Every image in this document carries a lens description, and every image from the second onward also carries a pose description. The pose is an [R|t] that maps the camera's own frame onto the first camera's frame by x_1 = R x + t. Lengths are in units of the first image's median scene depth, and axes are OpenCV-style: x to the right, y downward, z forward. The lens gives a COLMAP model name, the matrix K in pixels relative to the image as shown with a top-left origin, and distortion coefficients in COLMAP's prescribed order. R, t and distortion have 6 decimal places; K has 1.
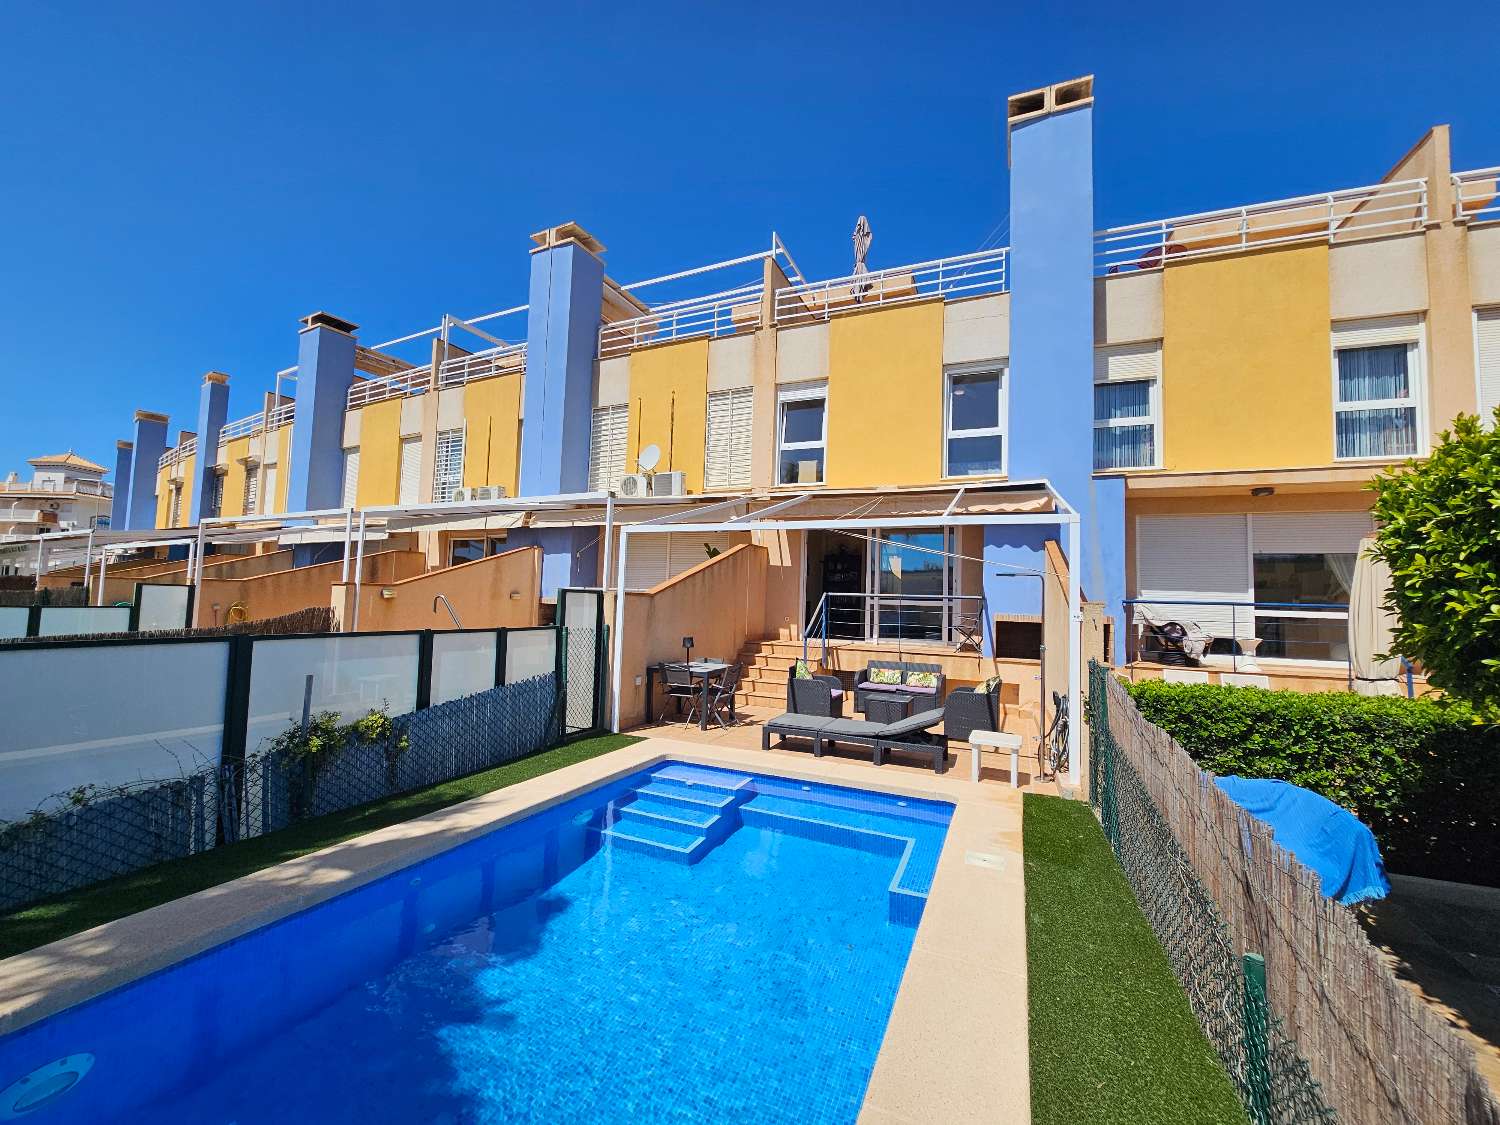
lens RADIAL K [[613.6, 0, 745.3], [0, 613.6, 563.7], [0, 0, 1]] dist [-0.000458, 0.000634]
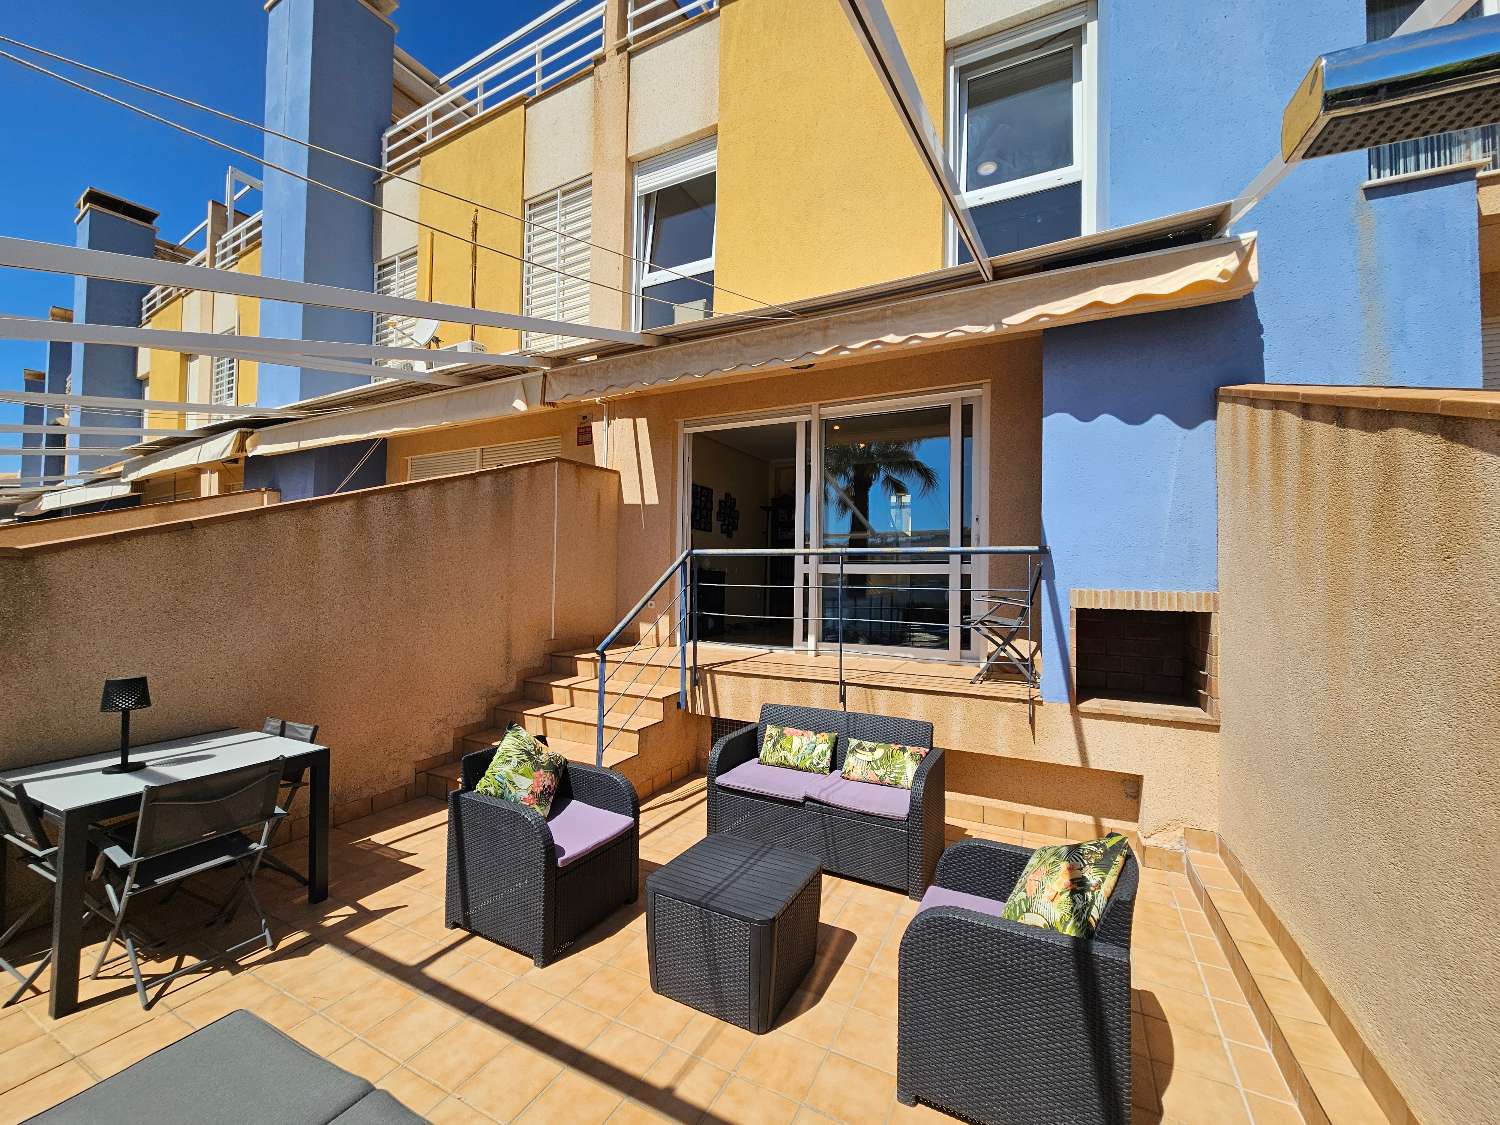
lens RADIAL K [[613.6, 0, 743.3], [0, 613.6, 562.2], [0, 0, 1]] dist [-0.000458, 0.000634]
pose [[0.997432, -0.019837, -0.068822, 0.198762], [0.022147, 0.999211, 0.032970, 0.041312], [0.068113, -0.034409, 0.997084, 0.529415]]
